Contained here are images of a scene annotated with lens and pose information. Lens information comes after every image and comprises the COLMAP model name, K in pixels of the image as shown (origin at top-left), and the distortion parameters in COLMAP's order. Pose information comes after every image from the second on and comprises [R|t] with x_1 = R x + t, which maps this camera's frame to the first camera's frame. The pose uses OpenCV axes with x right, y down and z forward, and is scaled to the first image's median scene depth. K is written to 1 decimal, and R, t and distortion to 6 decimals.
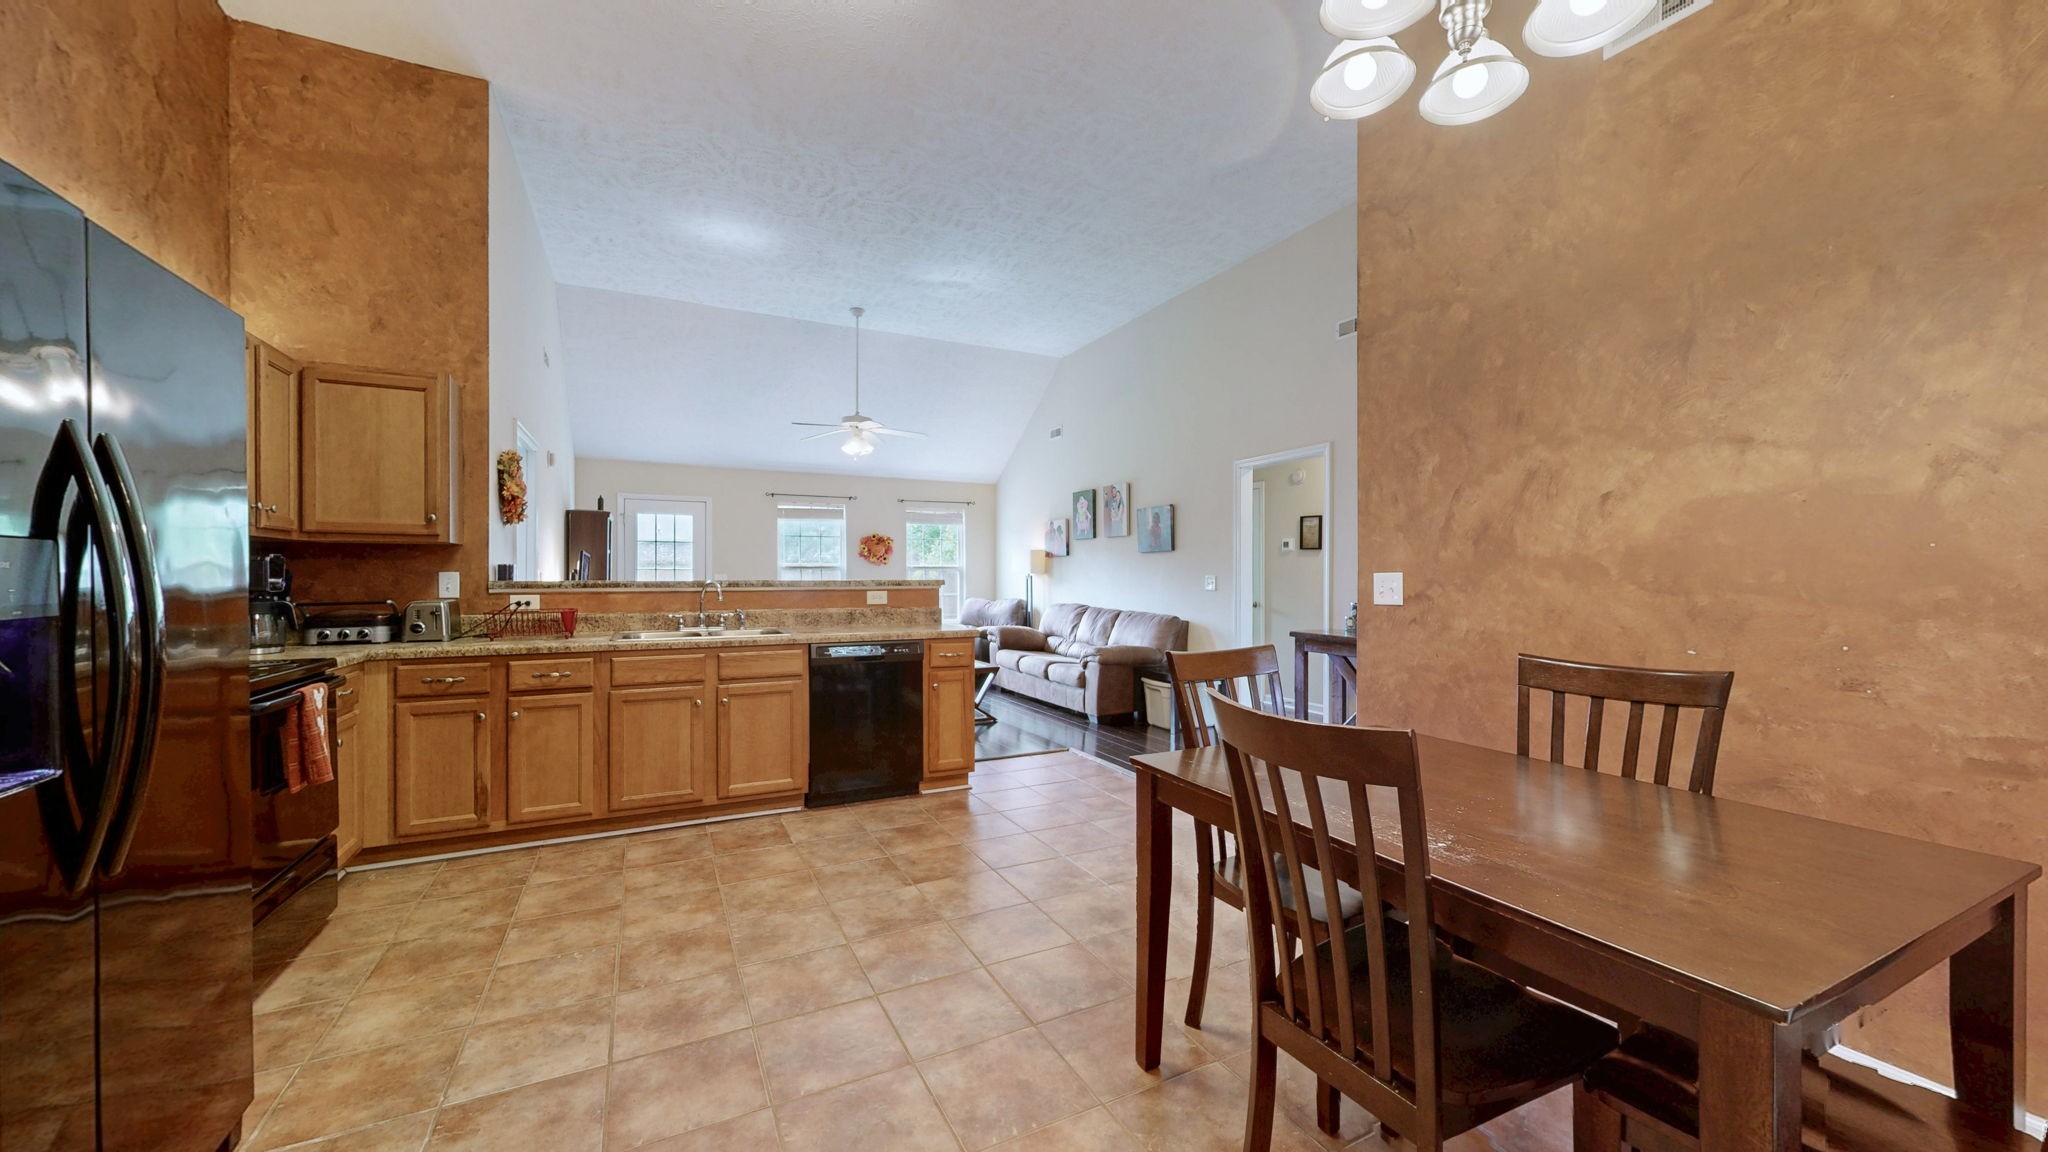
lens RADIAL K [[751.1, 0, 1024.0], [0, 751.1, 576.0], [0, 0, 1]] dist [0.000033, -0.000071]
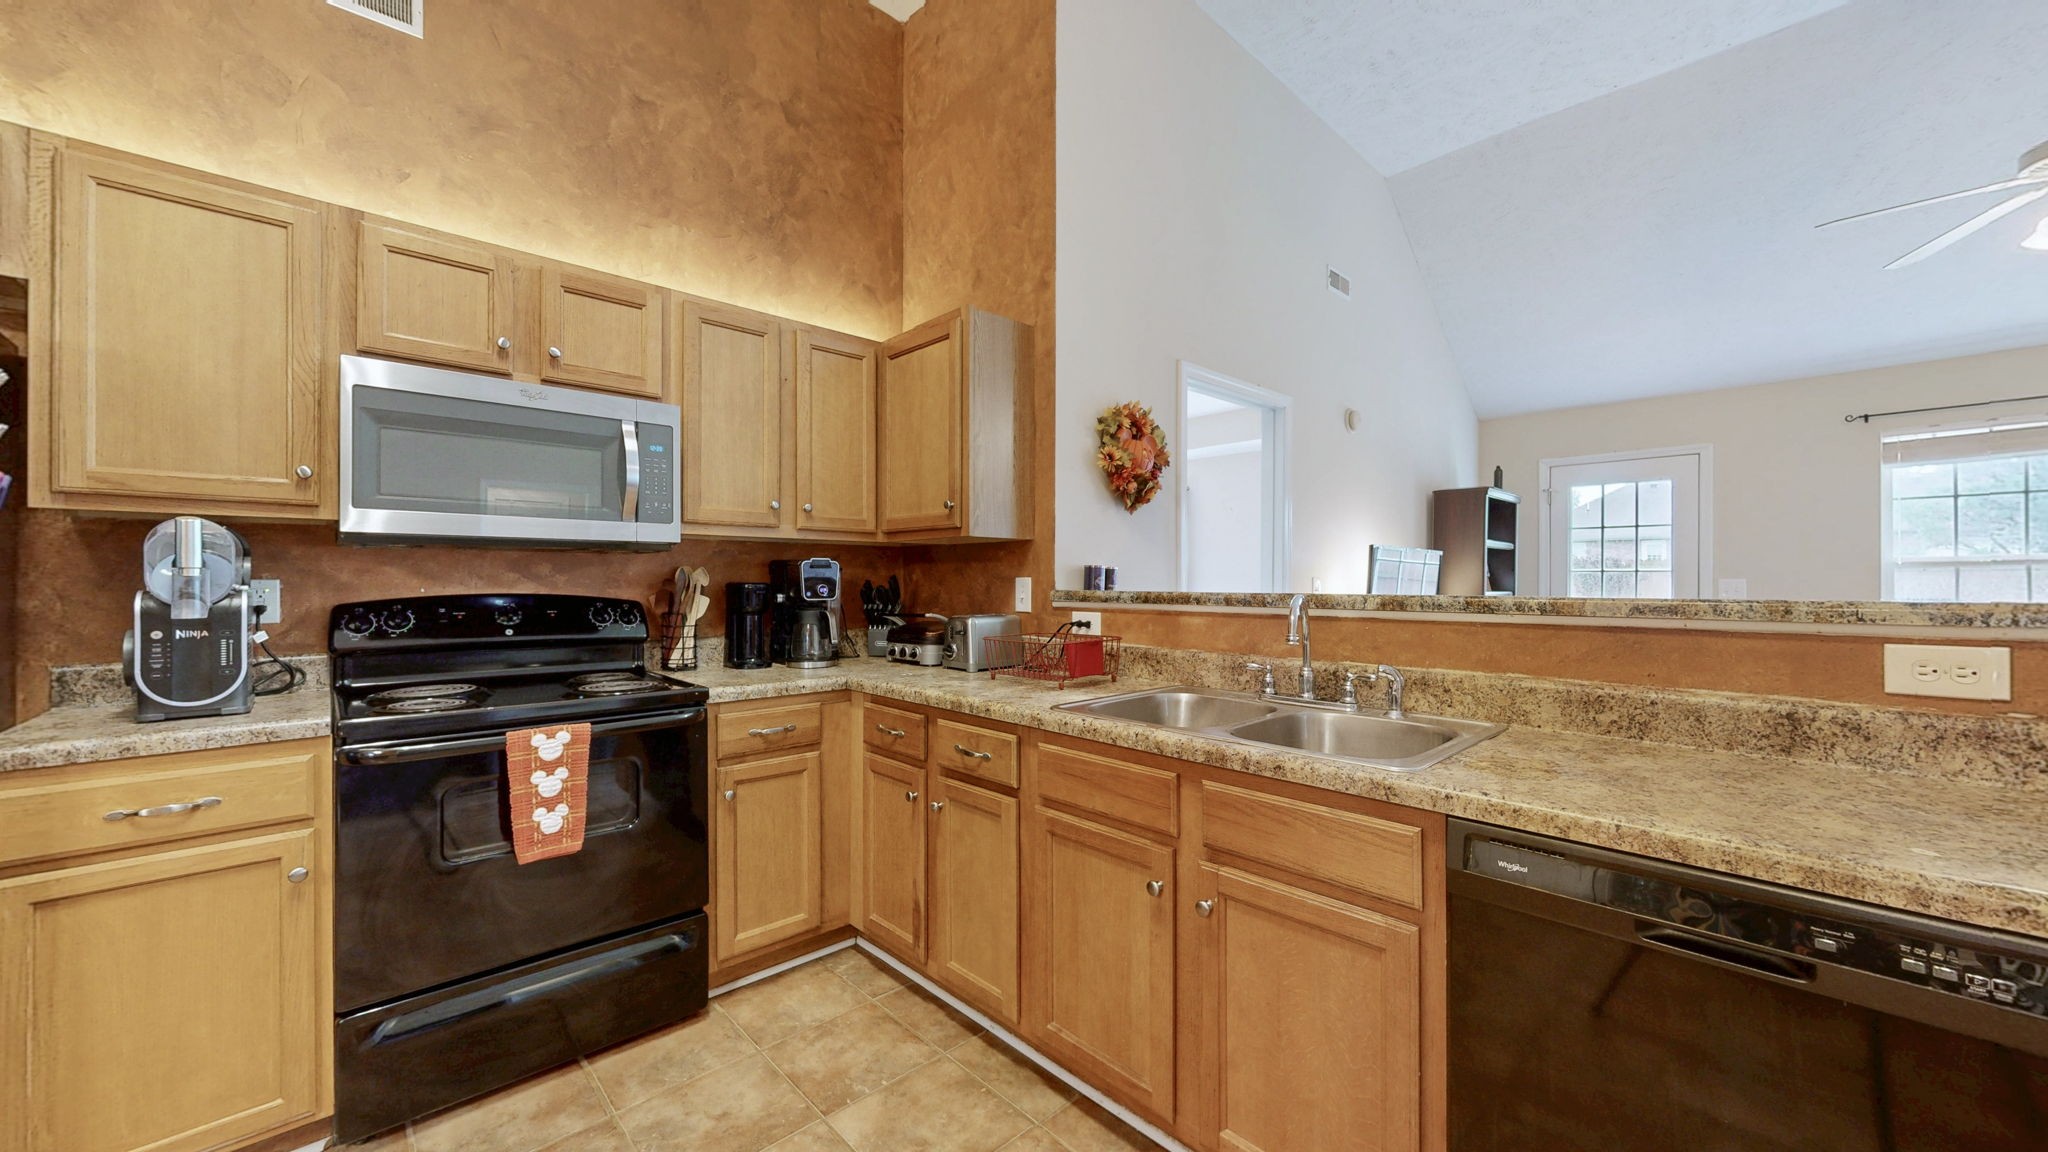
lens RADIAL K [[751.1, 0, 1024.0], [0, 751.1, 576.0], [0, 0, 1]] dist [0.000033, -0.000071]
pose [[0.288464, -0.004841, -0.957478, -0.064013], [-0.002008, 0.999982, -0.005661, -0.002870], [0.957489, 0.003556, 0.288449, 0.991976]]
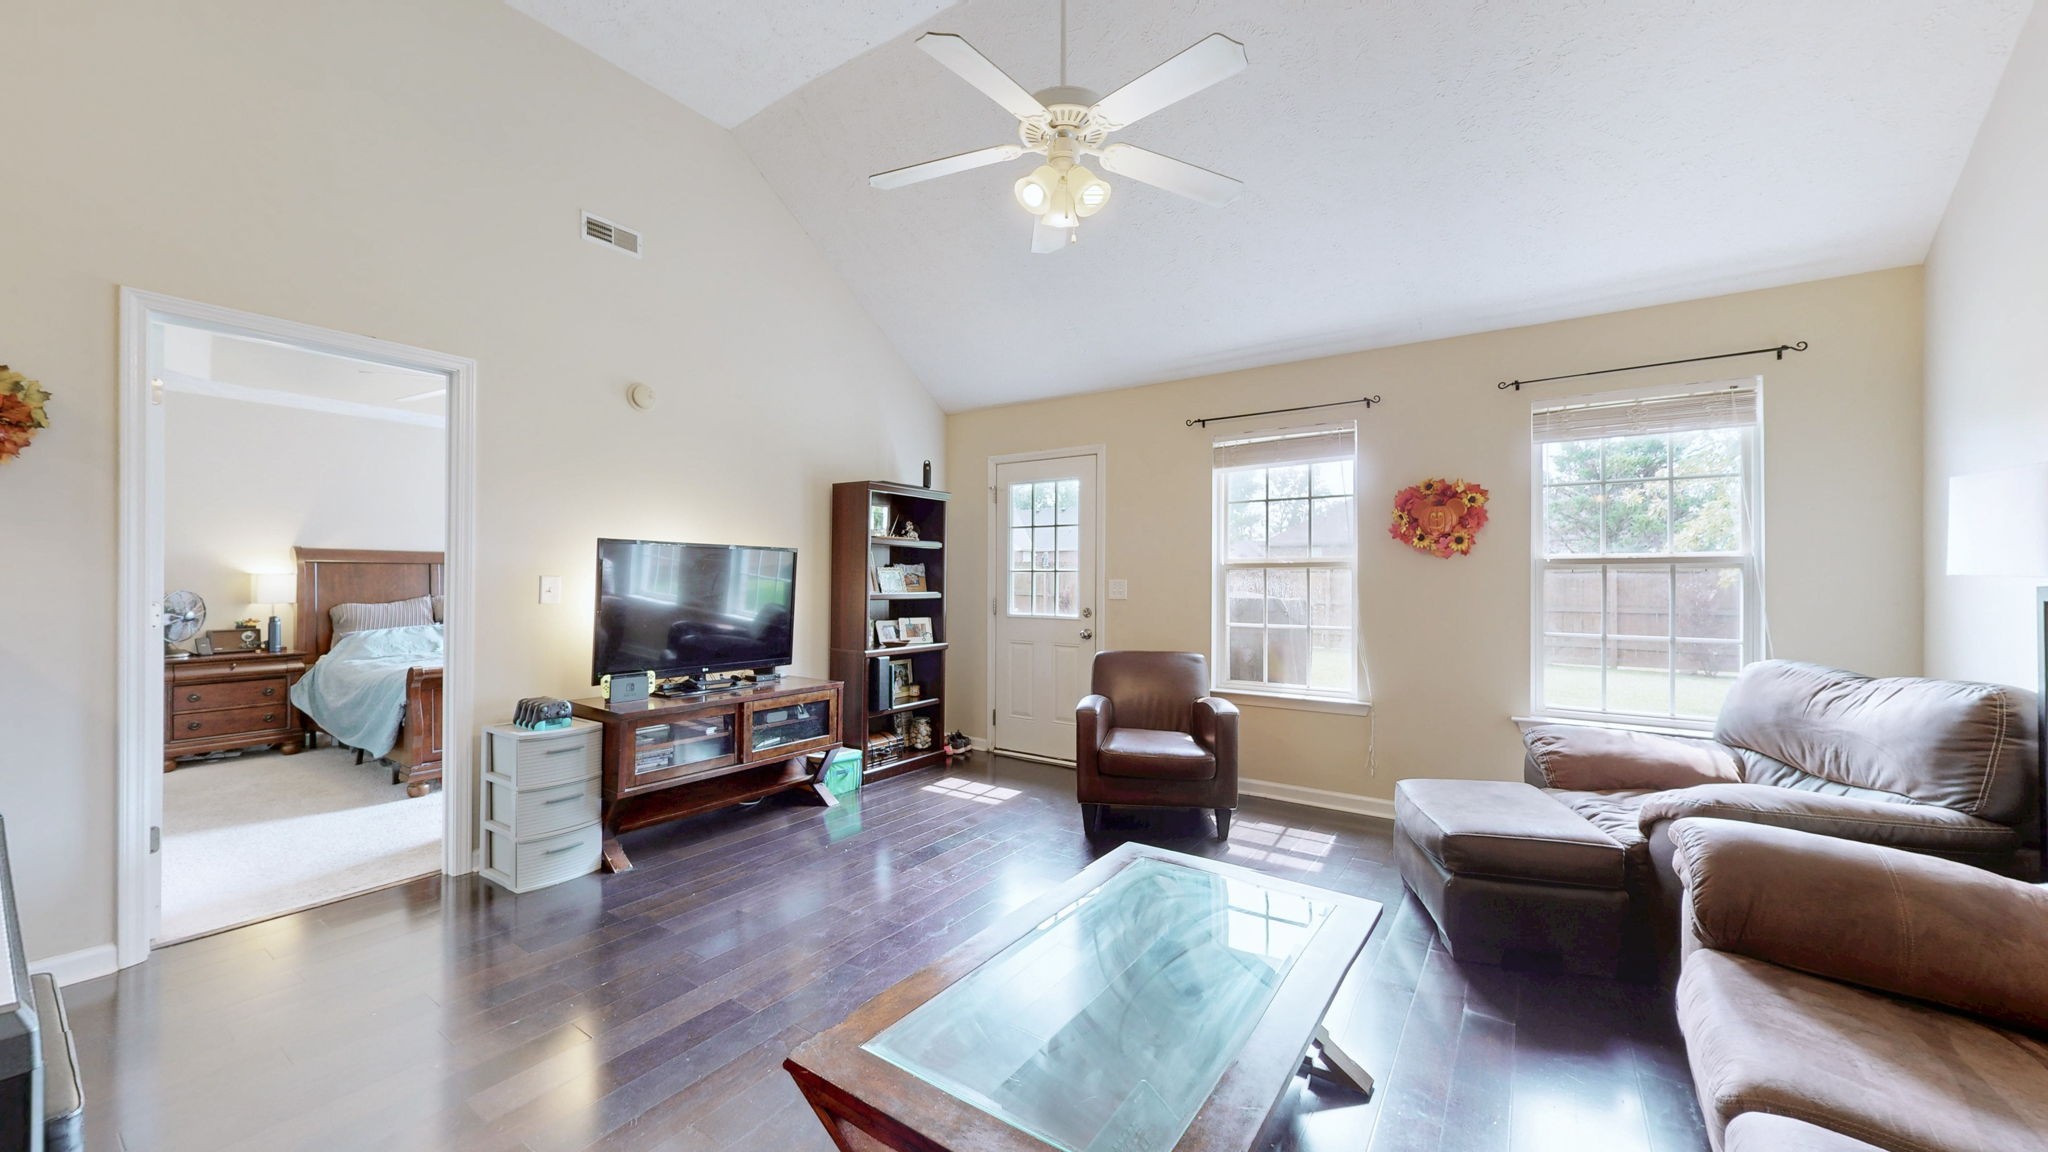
lens RADIAL K [[751.1, 0, 1024.0], [0, 751.1, 576.0], [0, 0, 1]] dist [0.000033, -0.000071]
pose [[0.490603, -0.003716, -0.871375, 0.147208], [-0.001271, 0.999987, -0.004980, -0.007191], [0.871382, 0.003550, 0.490592, 1.961306]]
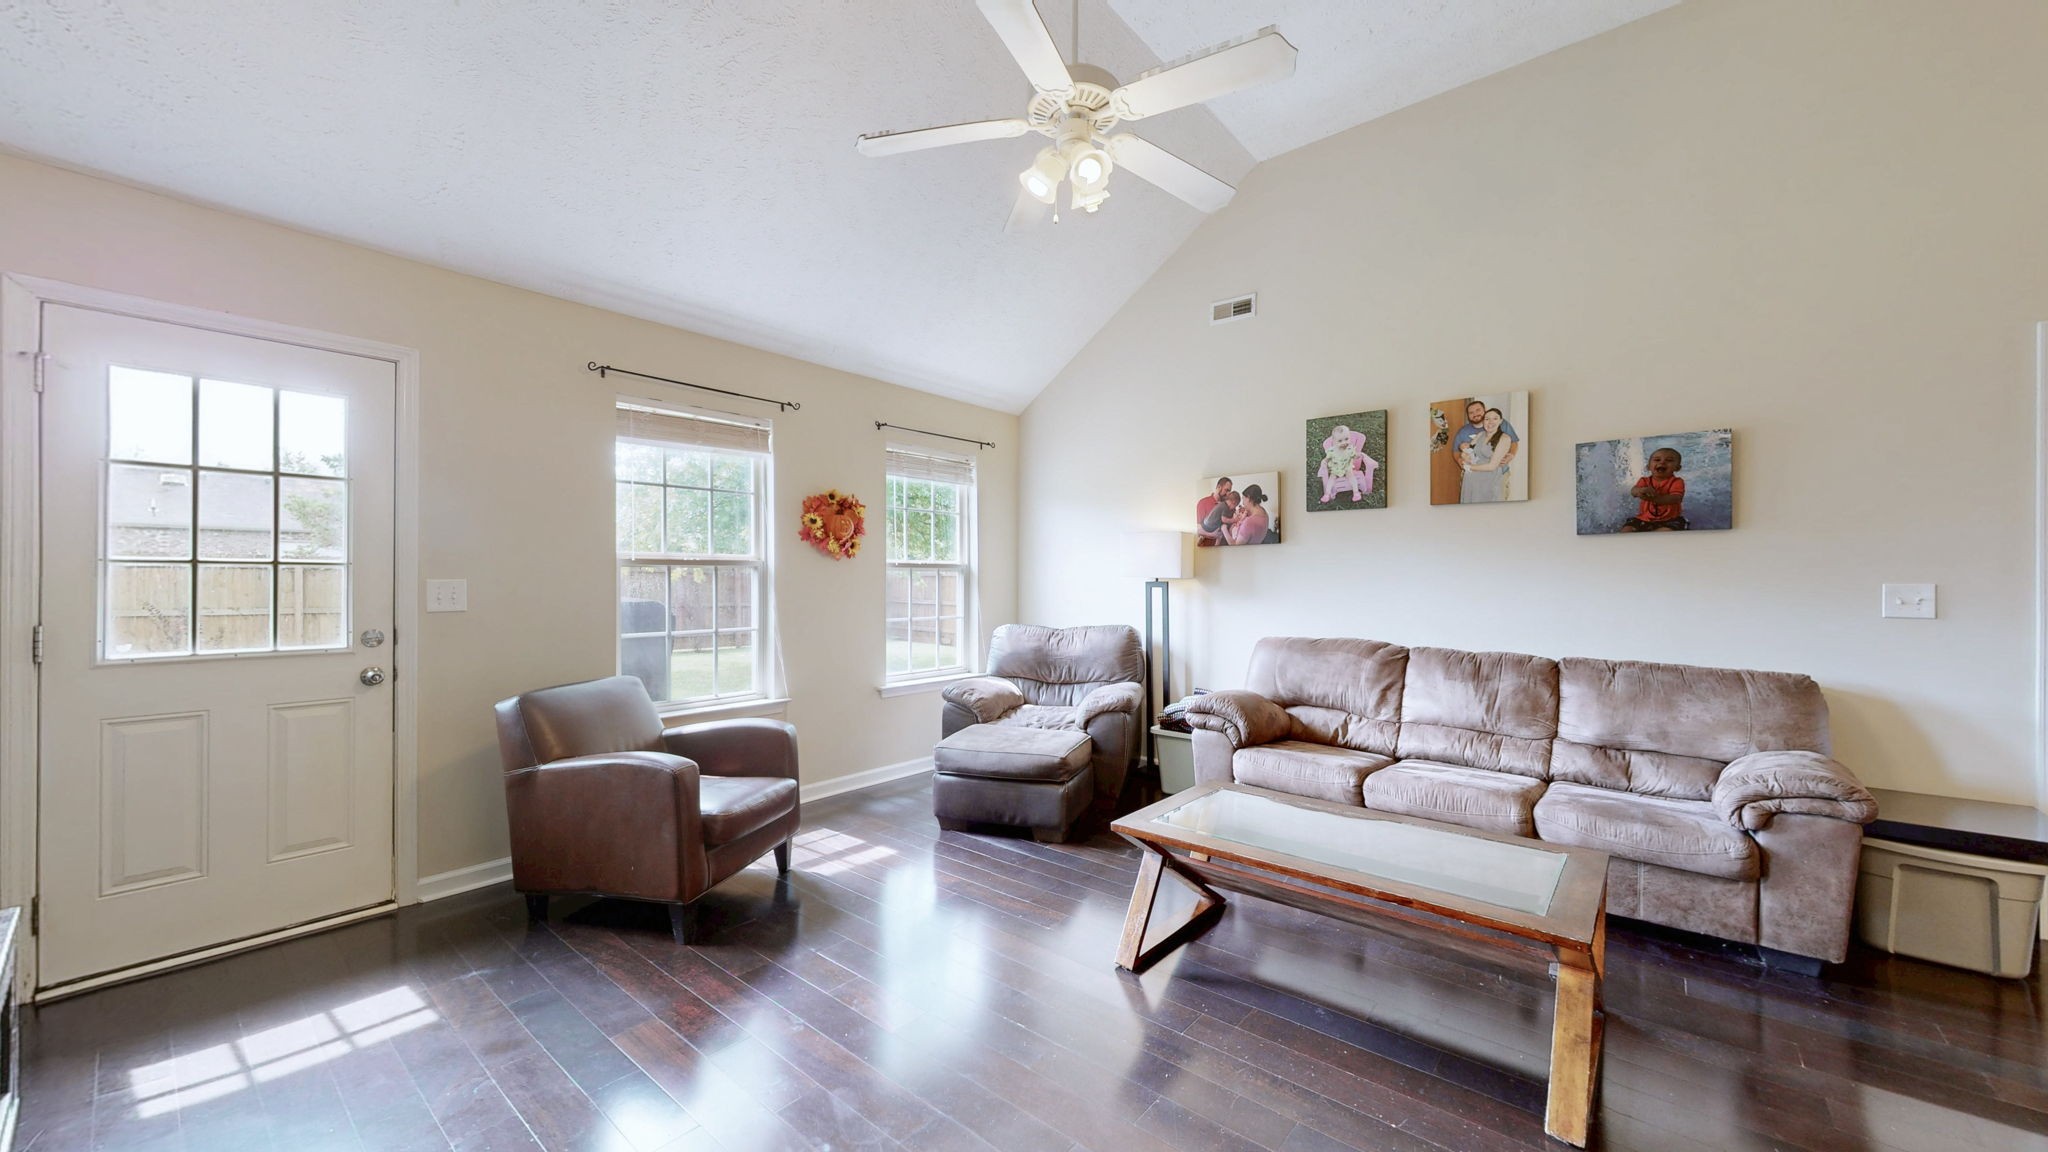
lens RADIAL K [[751.1, 0, 1024.0], [0, 751.1, 576.0], [0, 0, 1]] dist [0.000033, -0.000071]
pose [[0.917703, 0.001337, 0.397265, -0.879033], [0.000225, 0.999992, -0.003884, -0.008123], [-0.397267, 0.003654, 0.917696, 1.712389]]
